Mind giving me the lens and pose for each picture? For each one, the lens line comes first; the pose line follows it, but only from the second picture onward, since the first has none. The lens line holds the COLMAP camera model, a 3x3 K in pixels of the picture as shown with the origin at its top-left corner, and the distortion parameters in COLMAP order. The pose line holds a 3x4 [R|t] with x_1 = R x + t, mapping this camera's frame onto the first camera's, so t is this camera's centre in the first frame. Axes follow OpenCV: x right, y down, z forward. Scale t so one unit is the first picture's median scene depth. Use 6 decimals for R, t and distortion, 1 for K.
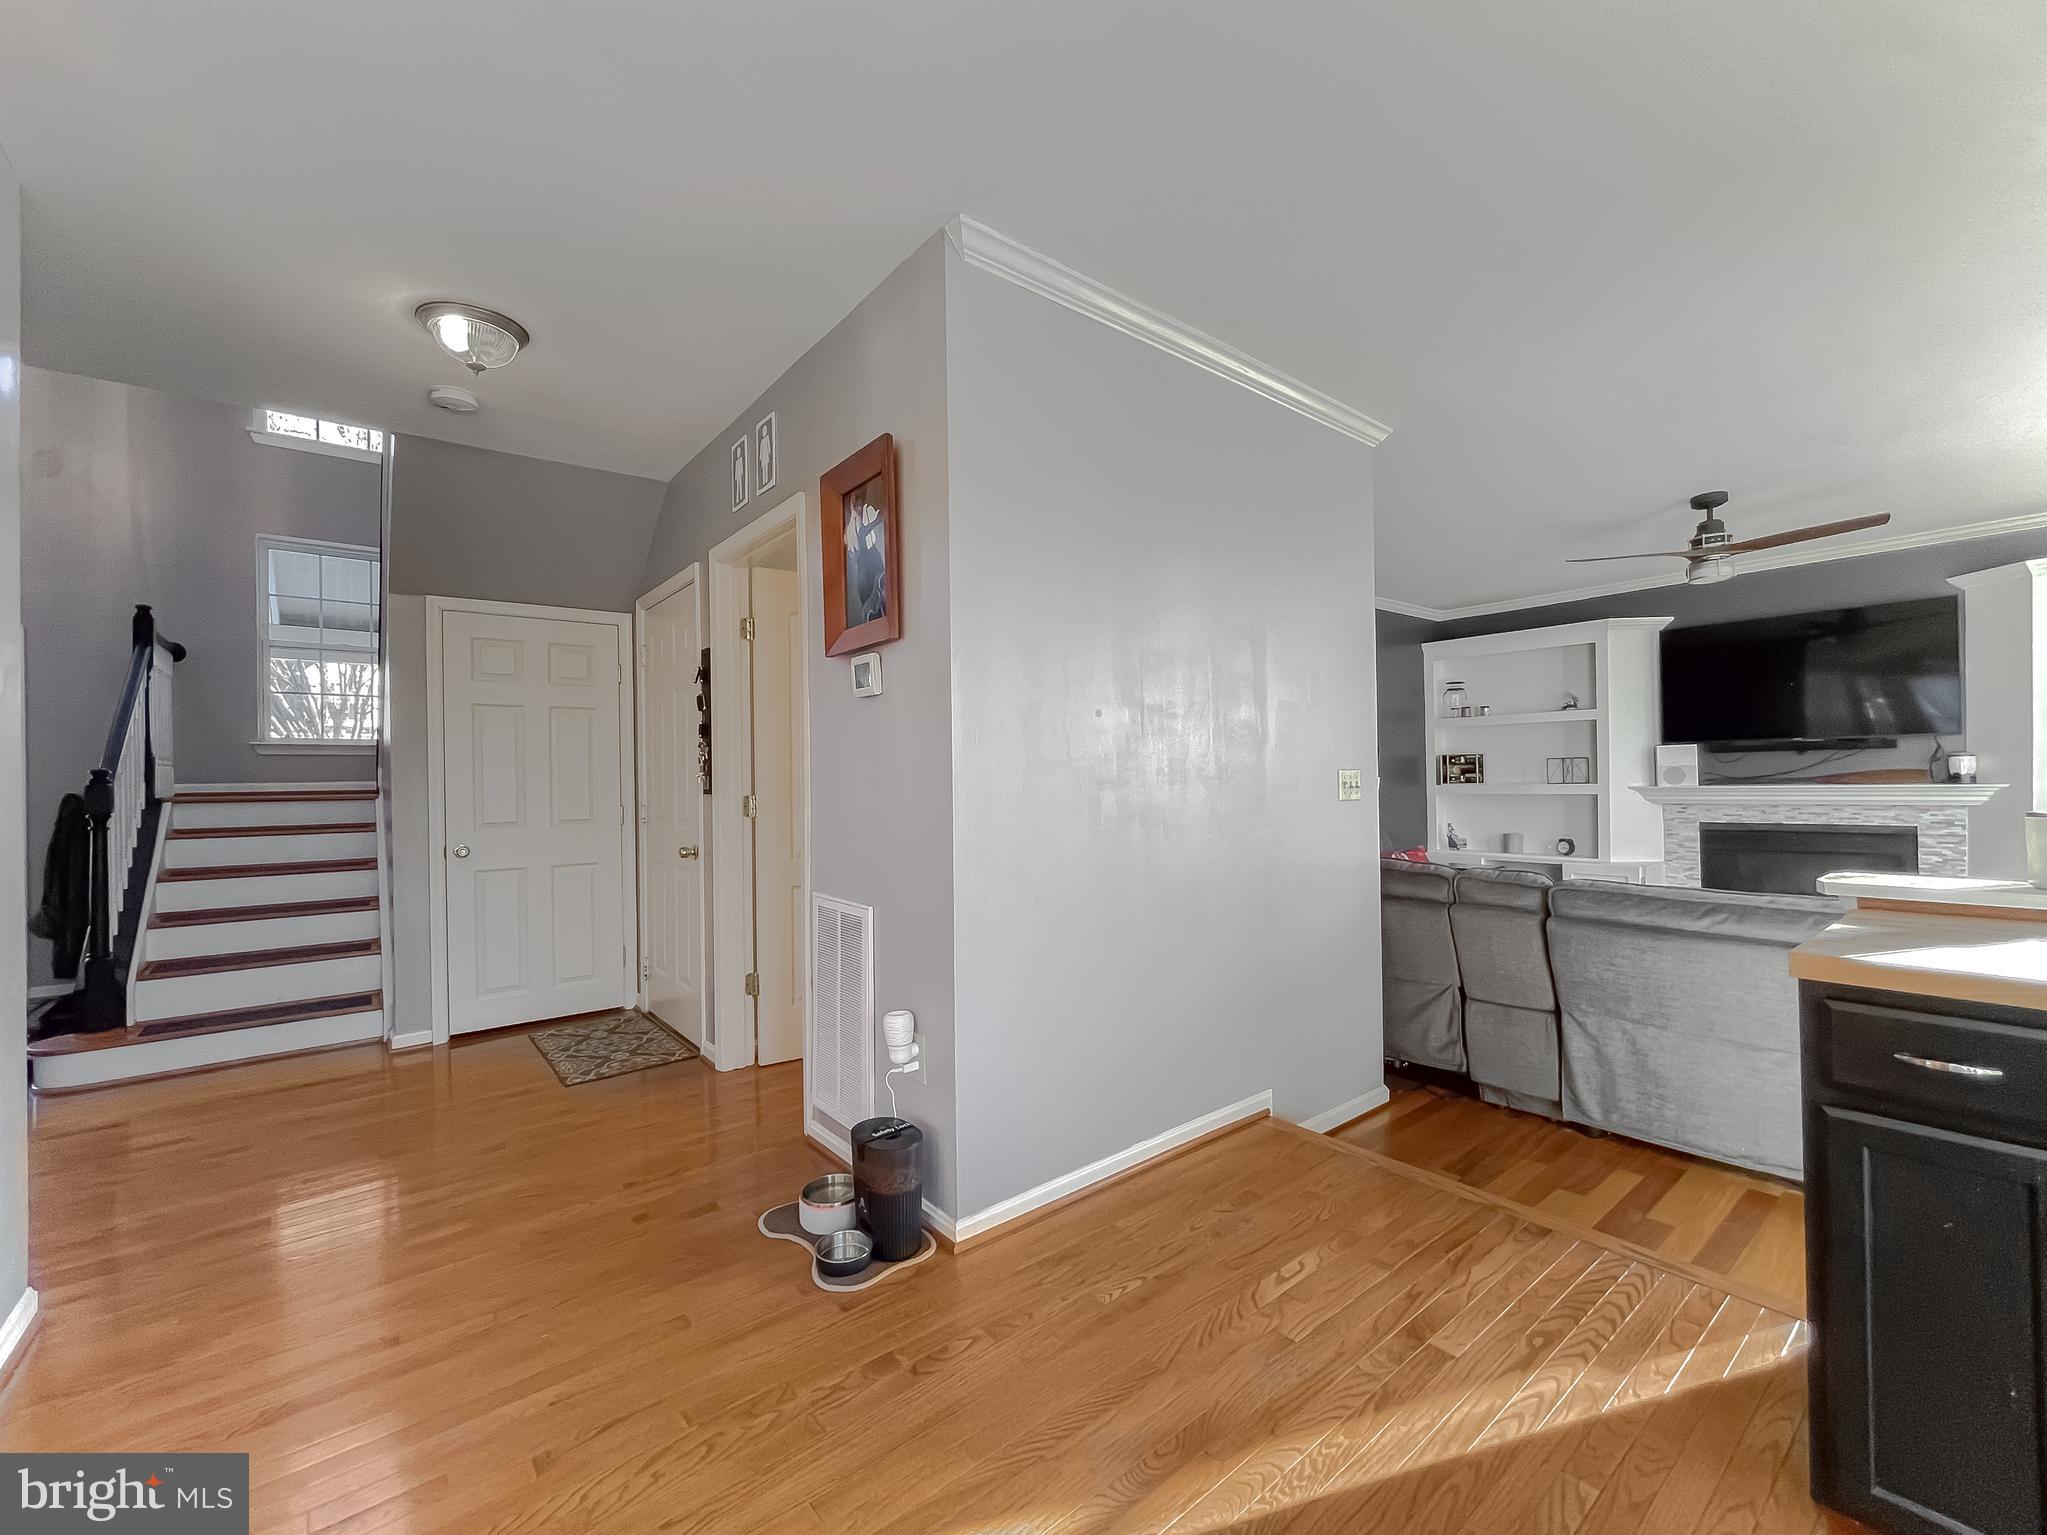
lens RADIAL K [[838.4, 0, 1016.5], [0, 838.4, 773.8], [0, 0, 1]] dist [0.002594, -0.000863]
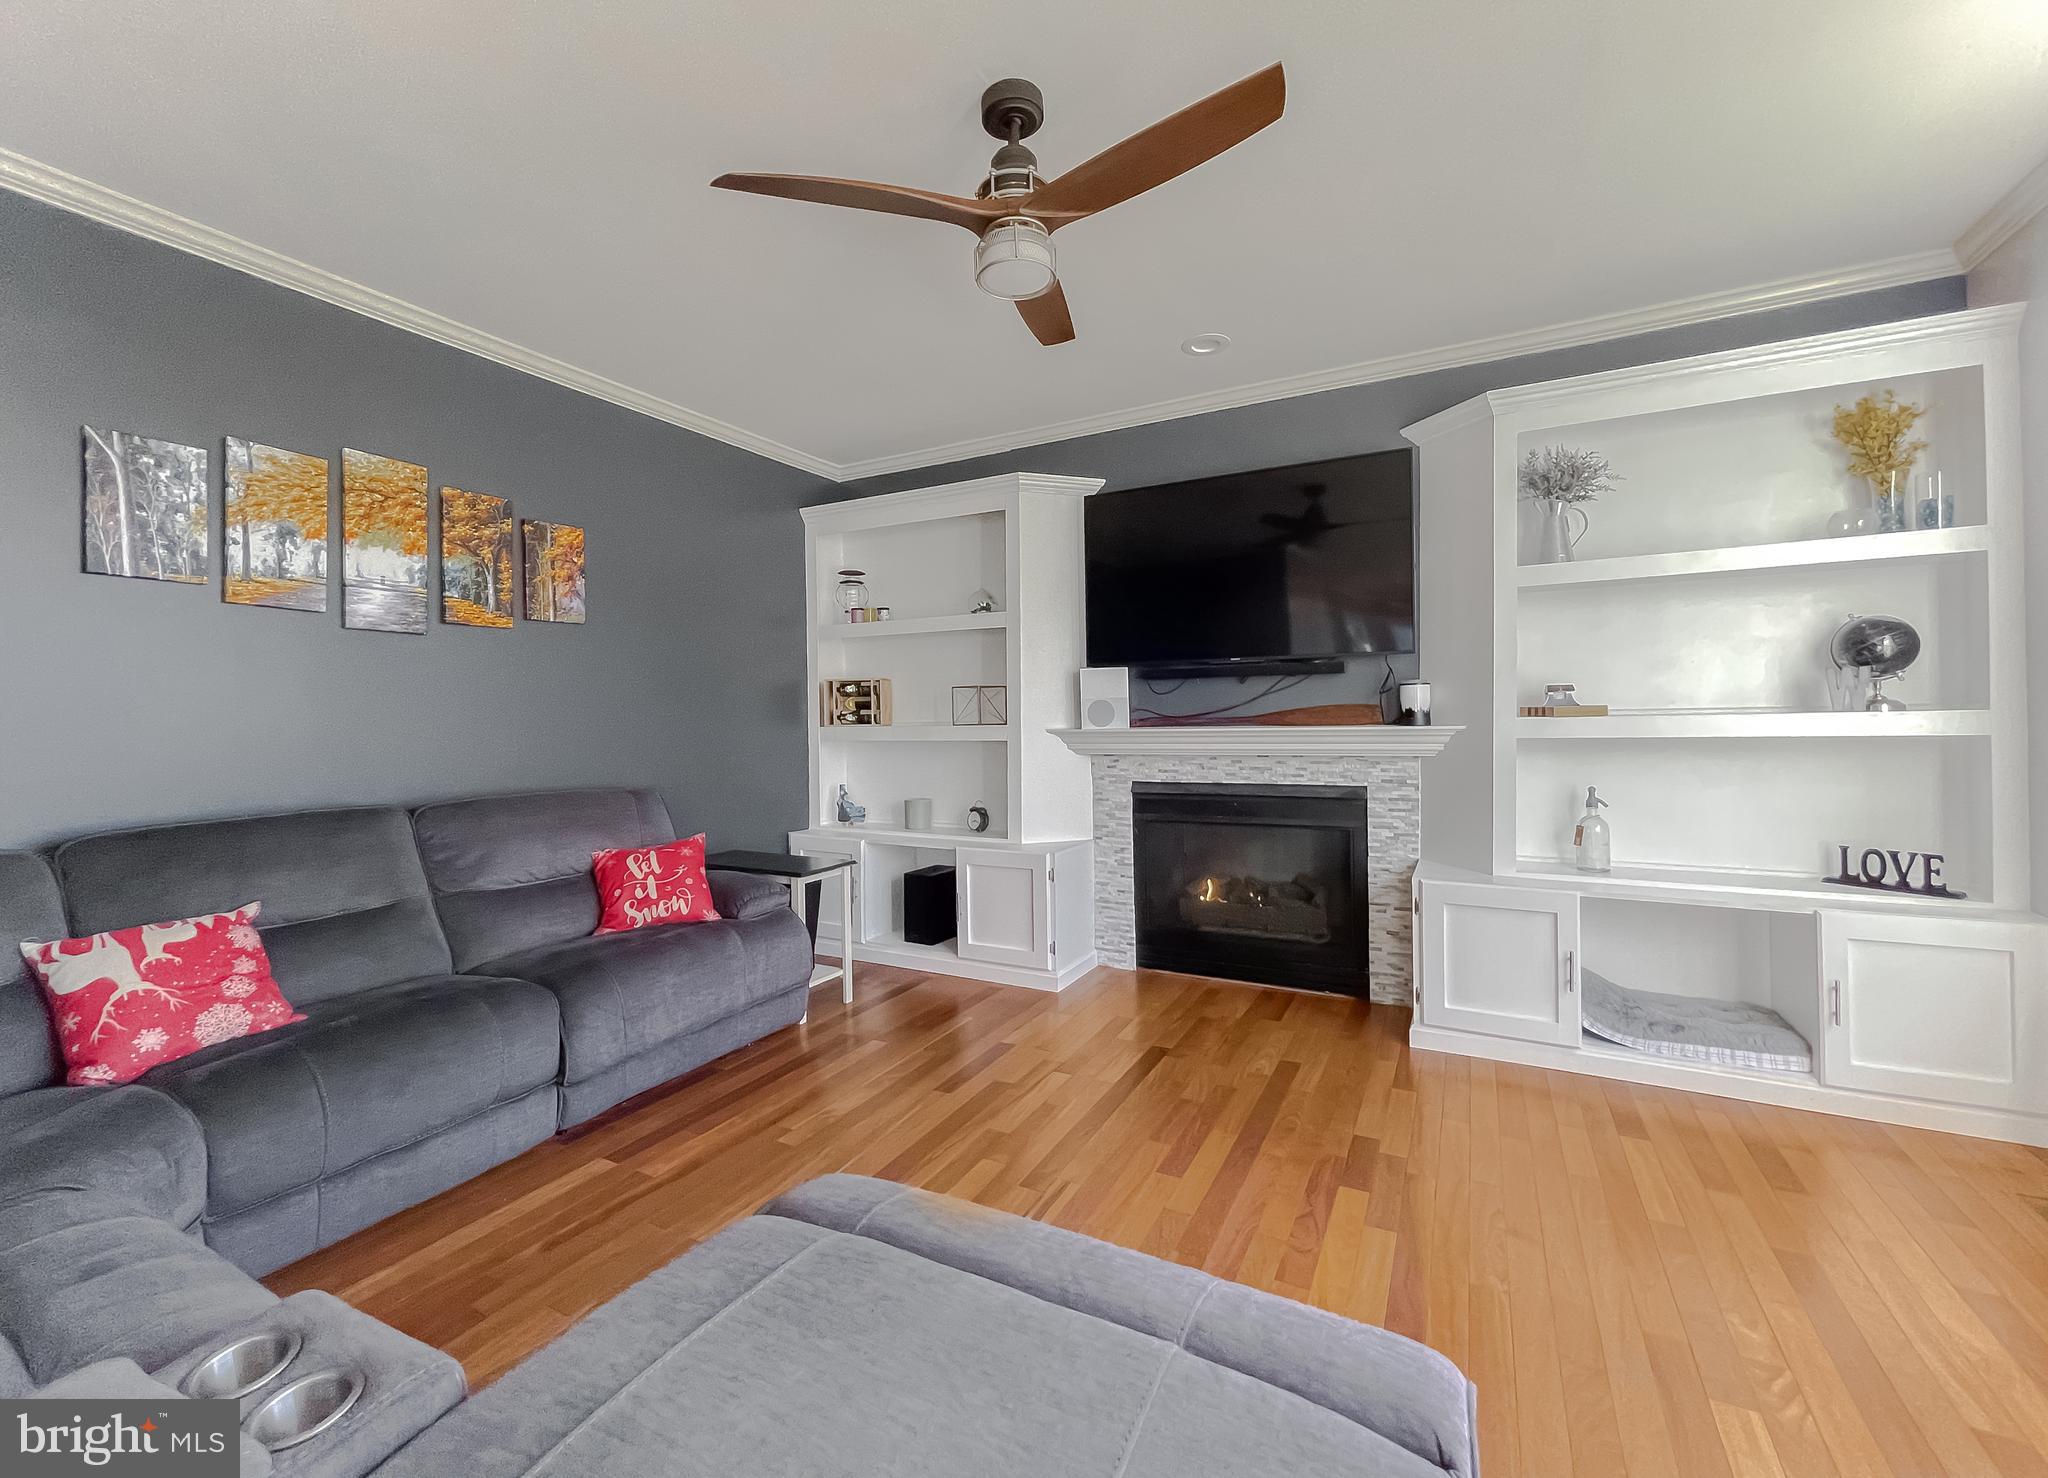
lens RADIAL K [[845.4, 0, 1007.2], [0, 845.4, 714.3], [0, 0, 1]] dist [-0.002898, 0.000535]
pose [[0.922740, 0.009073, 0.385315, 0.802541], [-0.007624, 0.999957, -0.005289, 0.012982], [-0.385347, 0.001942, 0.922770, 0.713505]]
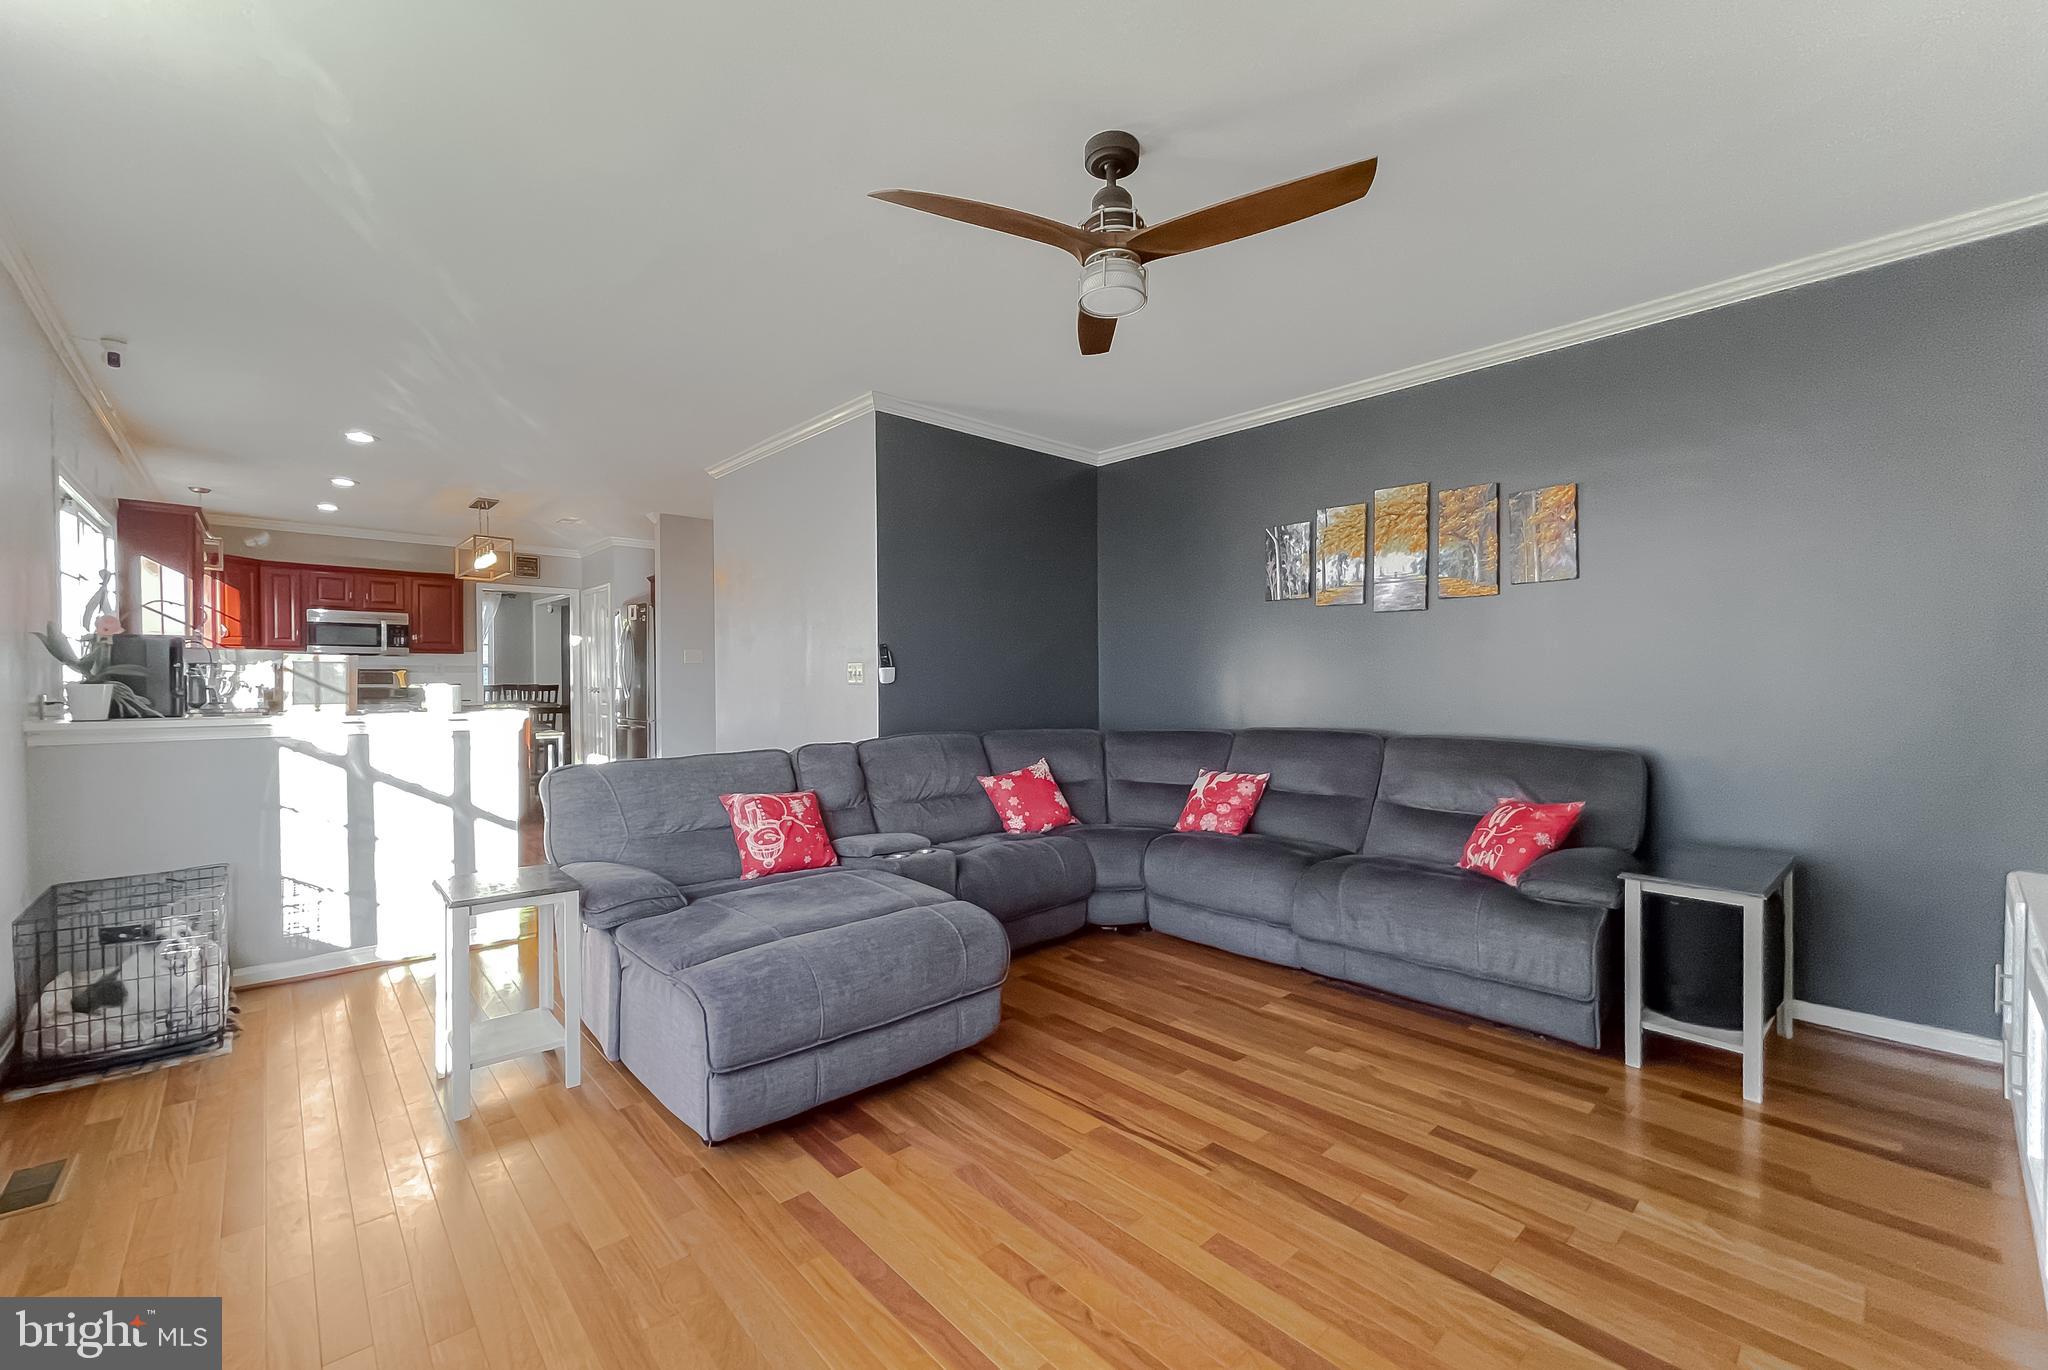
lens RADIAL K [[802.2, 0, 1019.9], [0, 802.2, 690.8], [0, 0, 1]] dist [0.002253, 0.000228]
pose [[0.083870, 0.037373, -0.995776, 1.364596], [0.010812, 0.999203, 0.038412, -0.000013], [0.996418, -0.013988, 0.083399, 0.974209]]
